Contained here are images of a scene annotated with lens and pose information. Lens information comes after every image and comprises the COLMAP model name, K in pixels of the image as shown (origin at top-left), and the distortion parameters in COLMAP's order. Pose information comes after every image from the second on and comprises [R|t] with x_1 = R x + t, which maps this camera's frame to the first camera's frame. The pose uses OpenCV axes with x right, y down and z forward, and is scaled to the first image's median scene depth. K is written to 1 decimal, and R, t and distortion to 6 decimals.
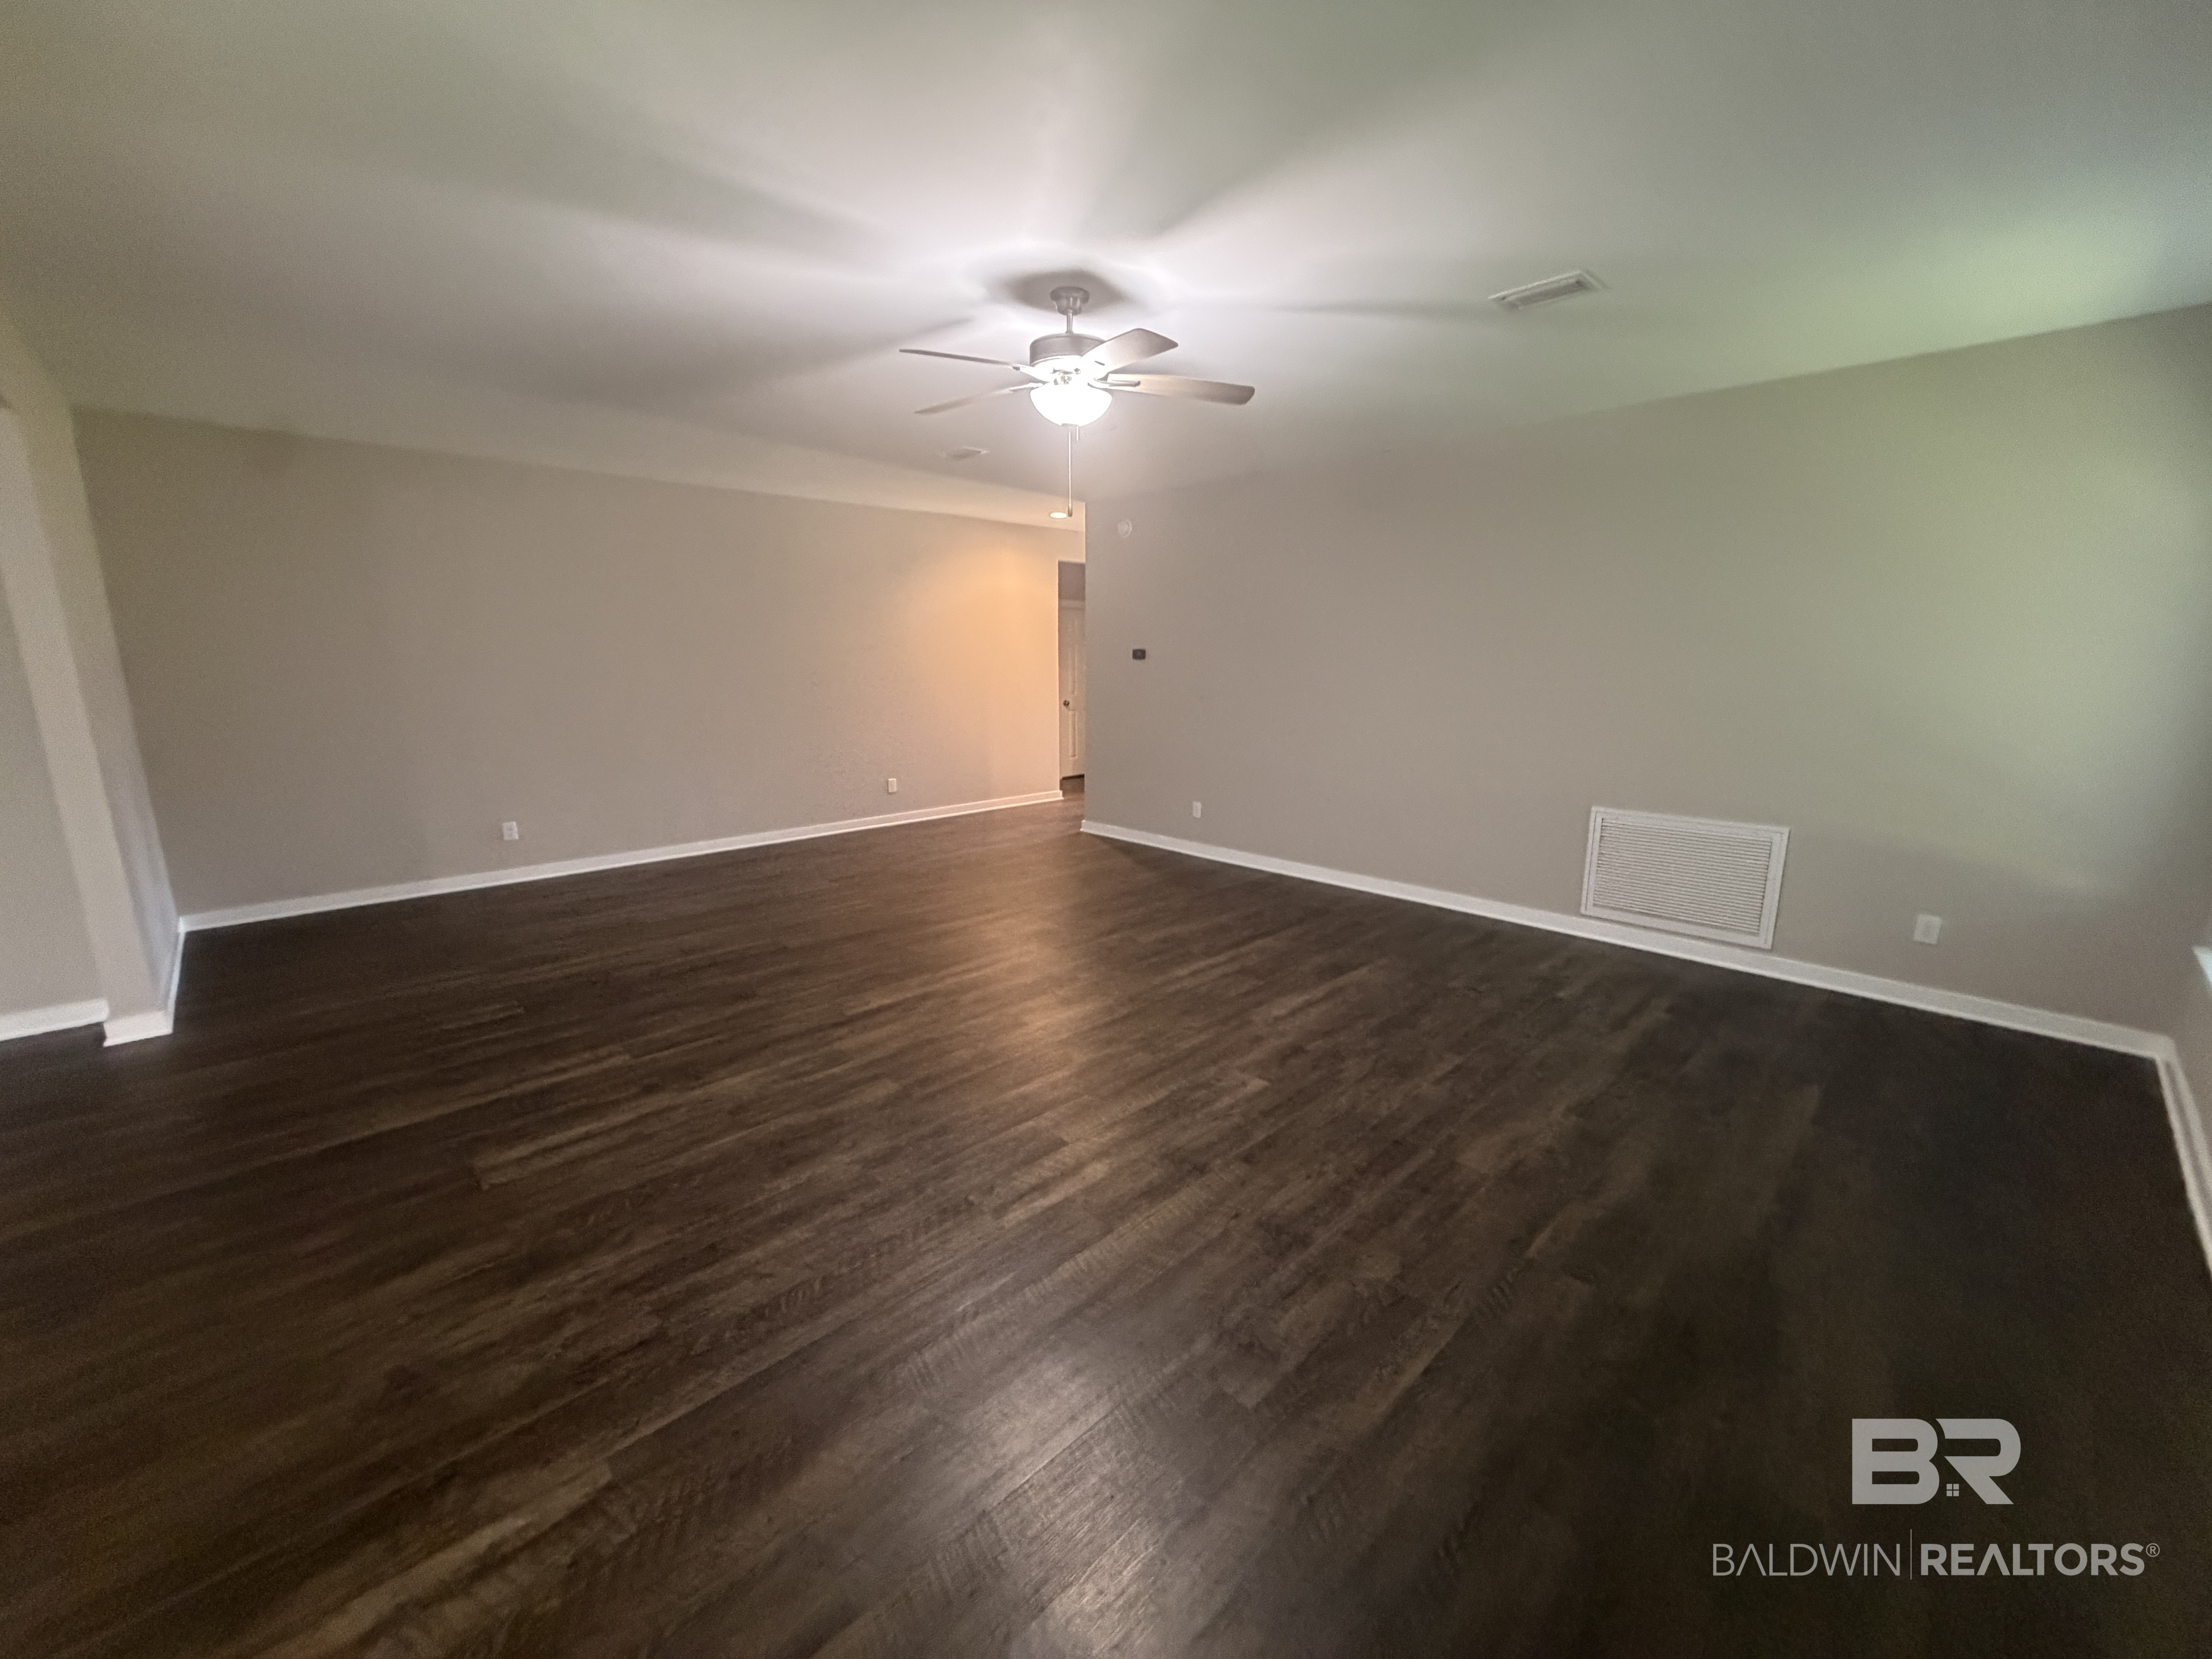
lens RADIAL K [[888.8, 0, 1111.2], [0, 888.8, 837.0], [0, 0, 1]] dist [0.001190, 0.000111]
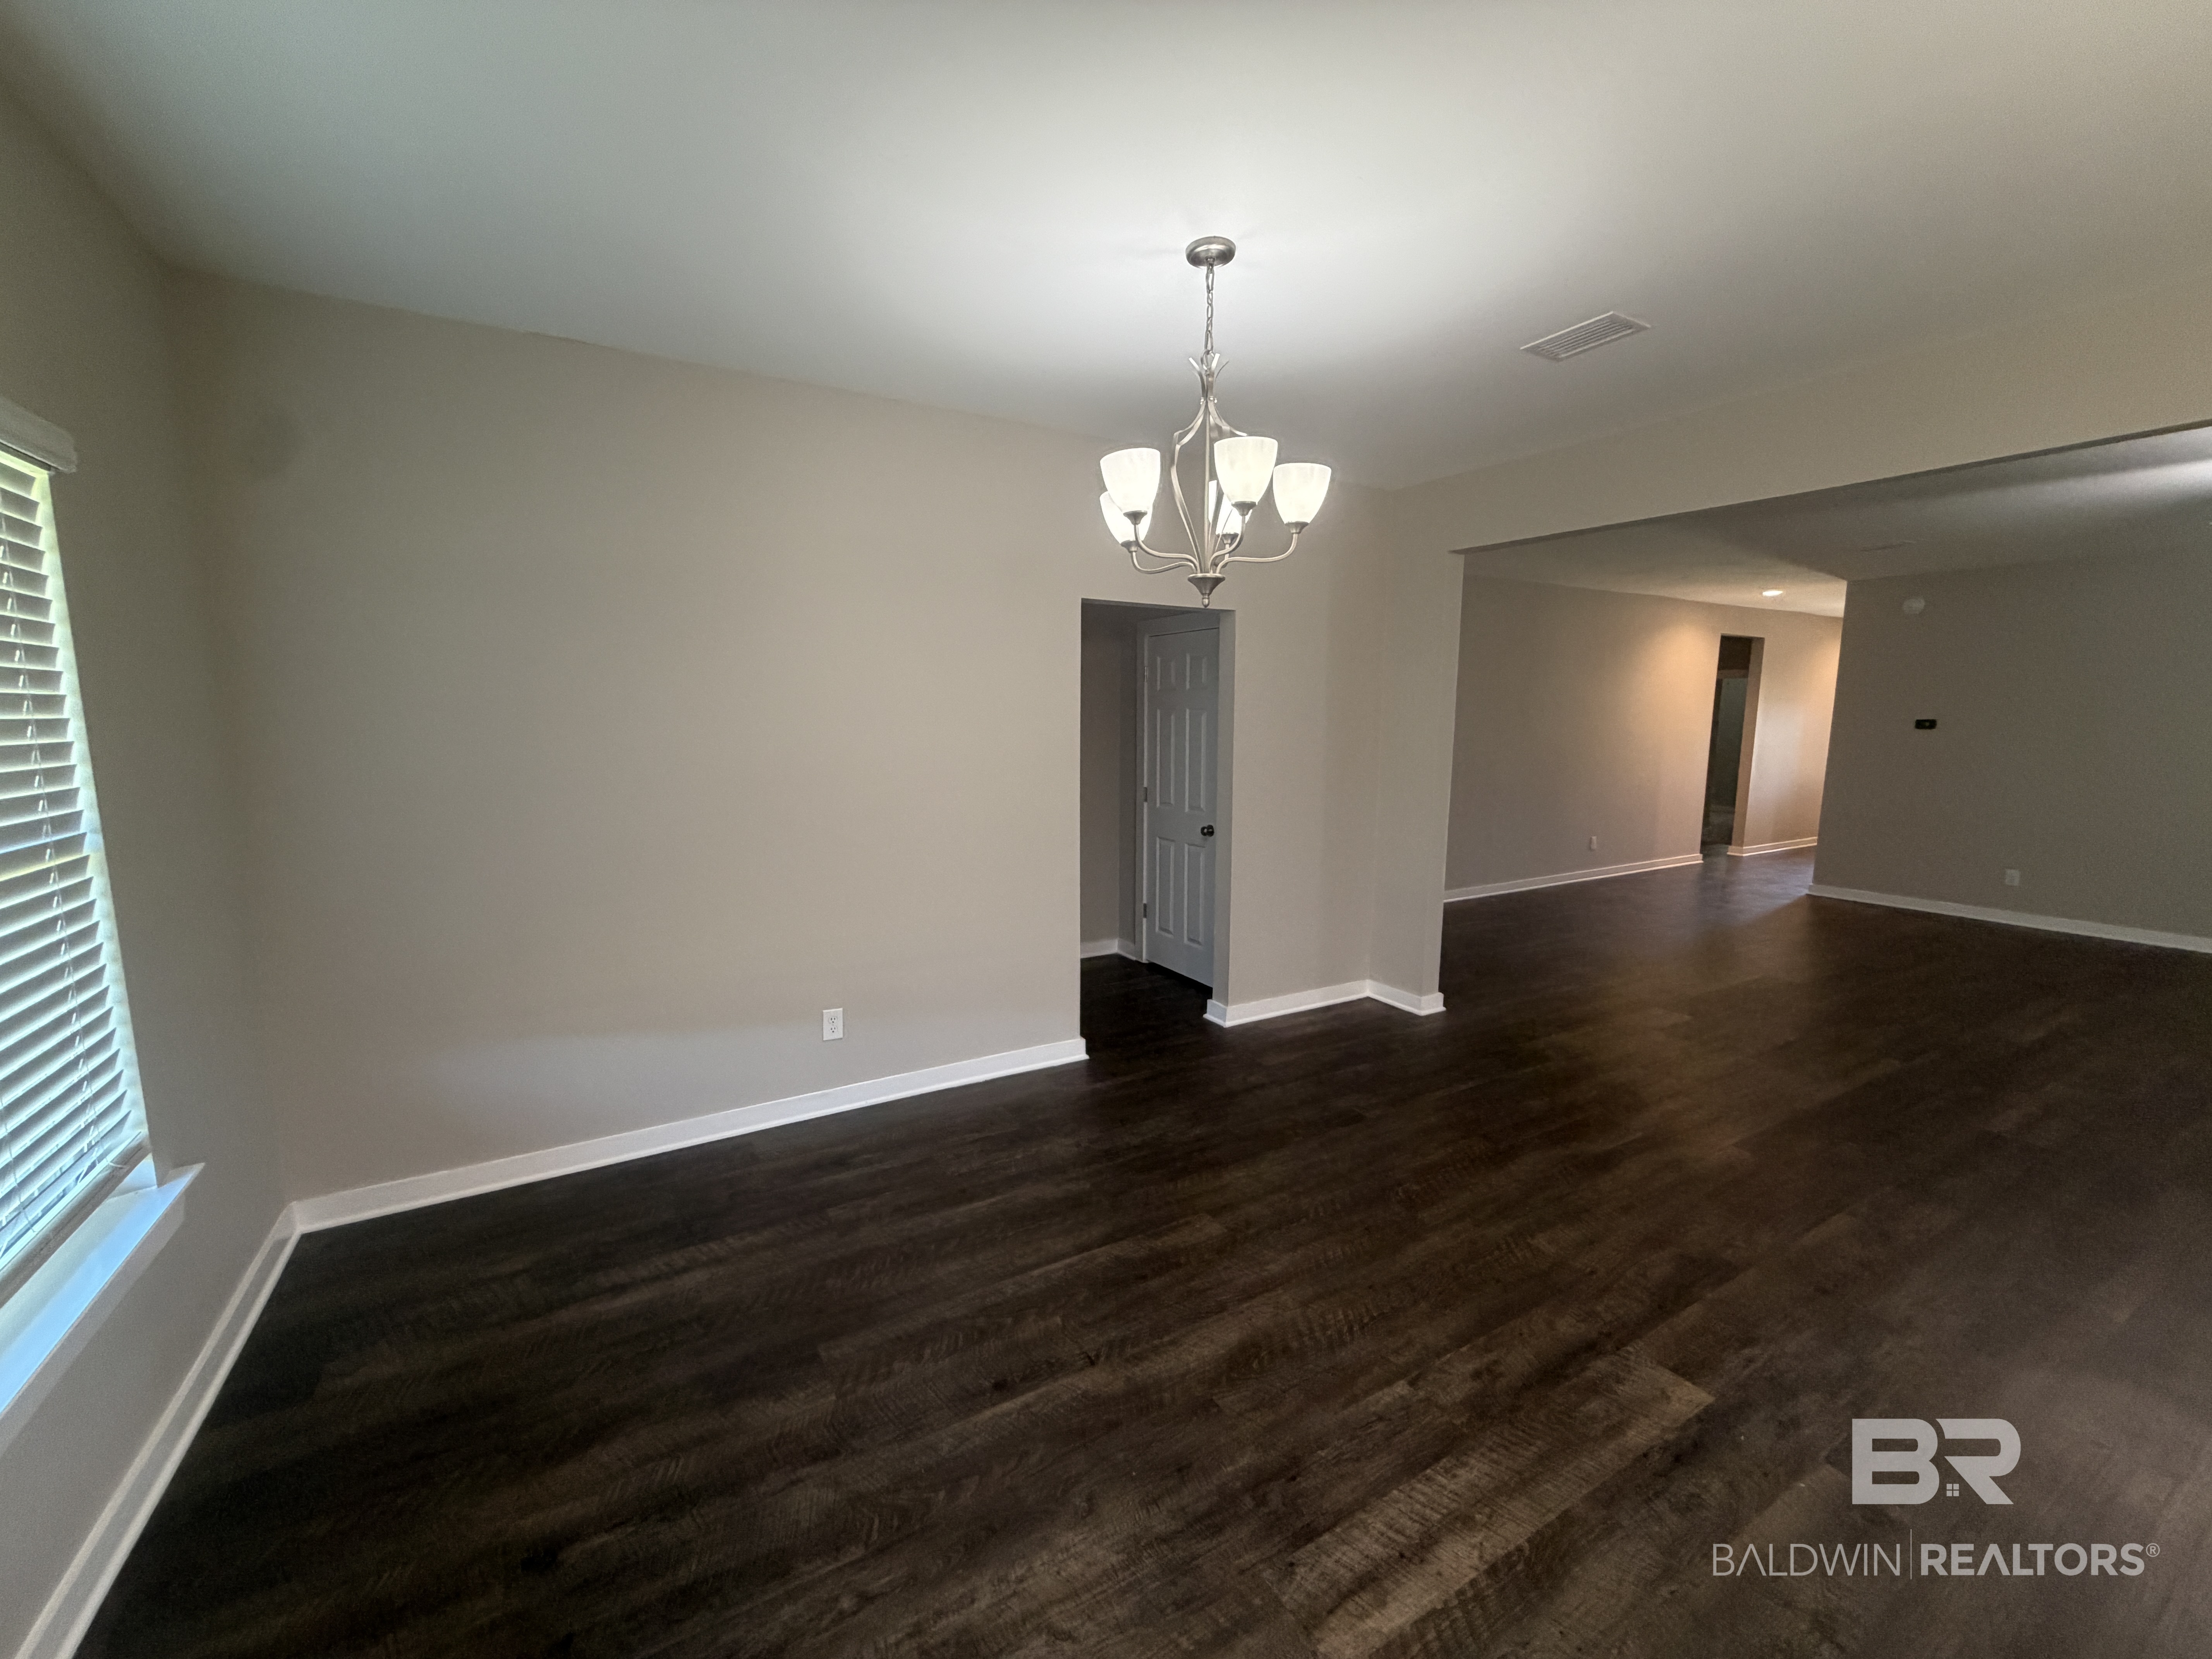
lens RADIAL K [[888.8, 0, 1103.1], [0, 888.8, 826.2], [0, 0, 1]] dist [0.001190, 0.000111]
pose [[0.970910, 0.031524, -0.237361, -0.656295], [-0.051363, 0.995640, -0.077867, 0.041960], [0.233871, 0.087794, 0.968296, -0.214569]]
